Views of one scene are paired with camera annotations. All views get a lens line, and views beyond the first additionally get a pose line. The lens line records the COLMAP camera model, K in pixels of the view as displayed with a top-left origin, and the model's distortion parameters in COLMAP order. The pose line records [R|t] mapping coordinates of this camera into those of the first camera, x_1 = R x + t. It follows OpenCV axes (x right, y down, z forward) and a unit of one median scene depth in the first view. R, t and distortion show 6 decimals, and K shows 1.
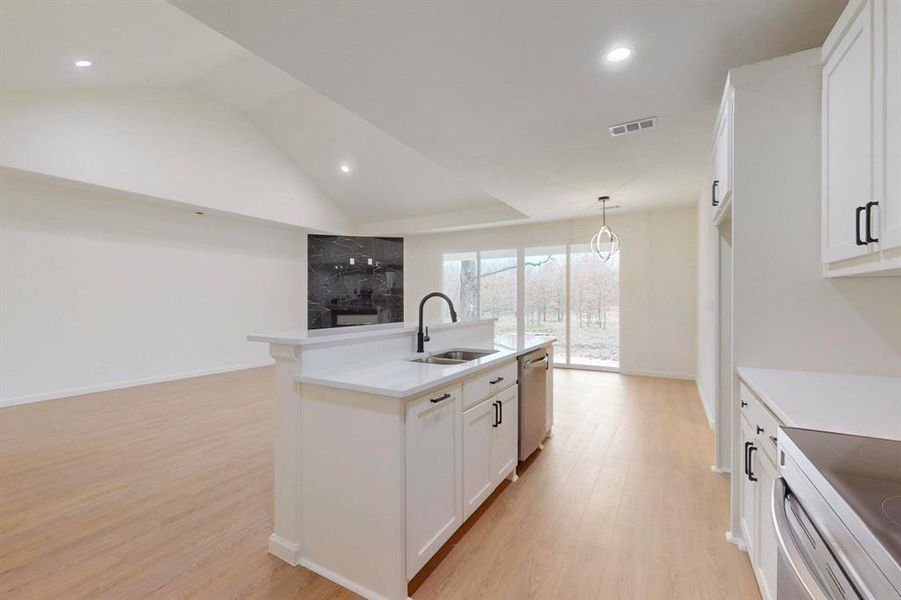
lens RADIAL K [[368.6, 0, 453.5], [0, 368.6, 299.9], [0, 0, 1]] dist [0.002253, 0.000231]
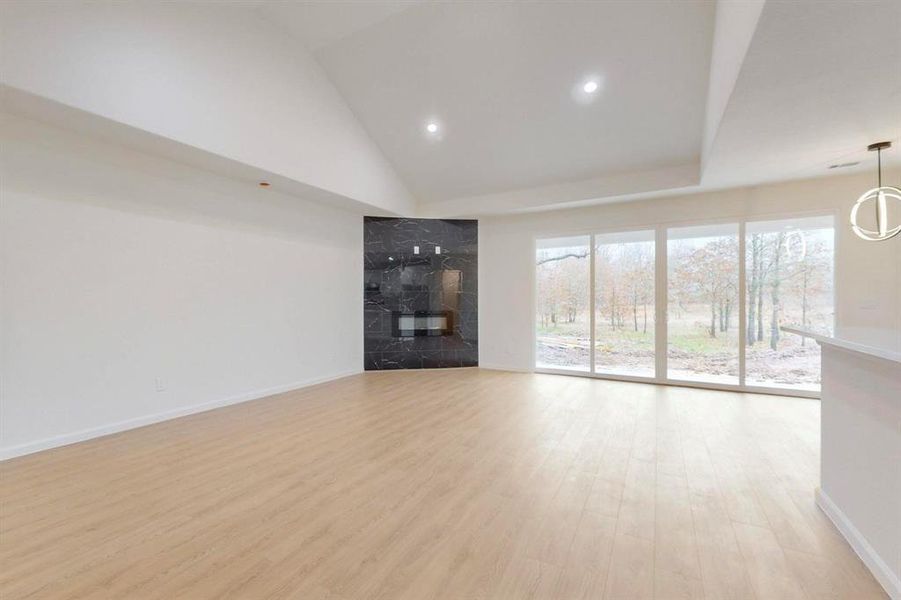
lens RADIAL K [[424.7, 0, 445.4], [0, 424.7, 299.0], [0, 0, 1]] dist [0.004122, -0.000433]
pose [[0.998515, -0.000838, -0.054463, -0.163156], [0.000880, 0.999999, 0.000744, 0.000650], [0.054463, -0.000791, 0.998516, 0.087957]]
